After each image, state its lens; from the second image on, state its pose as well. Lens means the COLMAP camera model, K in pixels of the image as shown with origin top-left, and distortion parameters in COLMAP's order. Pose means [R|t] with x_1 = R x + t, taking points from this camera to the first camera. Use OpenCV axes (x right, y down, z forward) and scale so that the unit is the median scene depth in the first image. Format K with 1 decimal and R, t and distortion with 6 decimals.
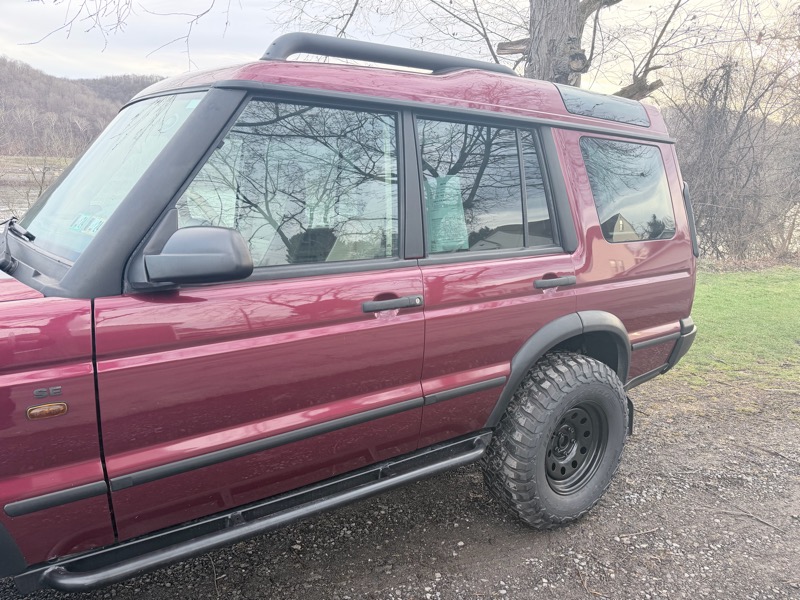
lens RADIAL K [[564.1, 0, 403.6], [0, 564.1, 304.2], [0, 0, 1]] dist [0.032137, -0.042547]
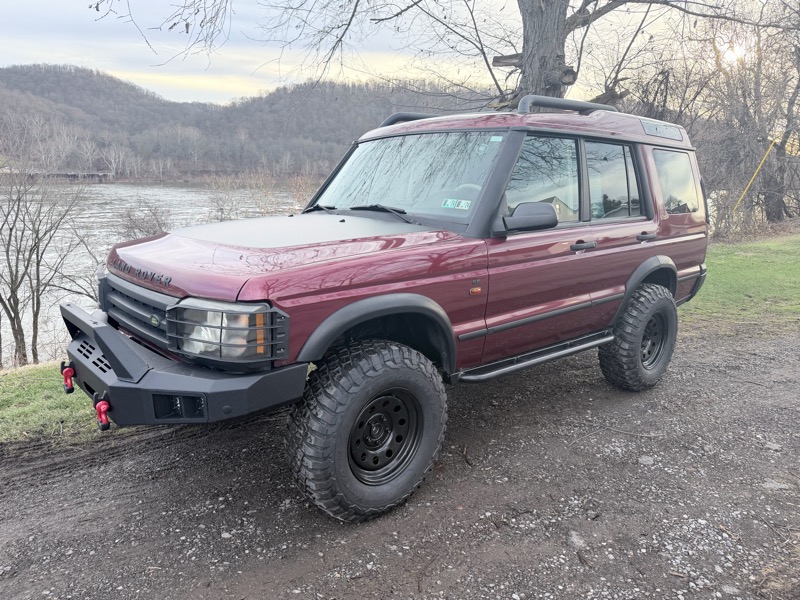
lens RADIAL K [[564.1, 0, 402.7], [0, 564.1, 306.3], [0, 0, 1]] dist [0.032137, -0.042547]
pose [[0.993506, -0.035266, 0.108174, -0.568379], [0.033593, 0.999287, 0.017249, 0.100189], [-0.108705, -0.013503, 0.993982, -0.525742]]
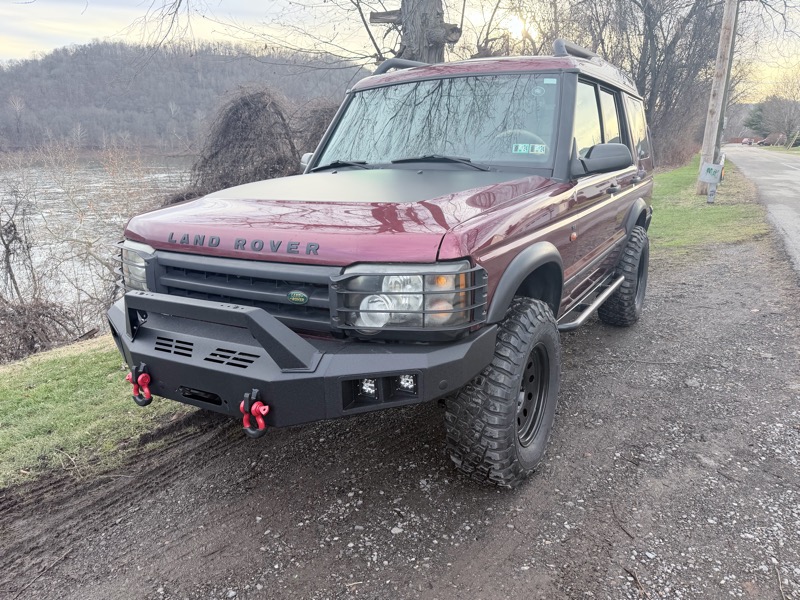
lens RADIAL K [[564.1, 0, 403.9], [0, 564.1, 304.1], [0, 0, 1]] dist [0.032137, -0.042547]
pose [[0.911180, -0.150561, 0.383513, -1.722134], [0.125335, 0.988015, 0.090098, 0.060290], [-0.392482, -0.034028, 0.919130, -0.014478]]
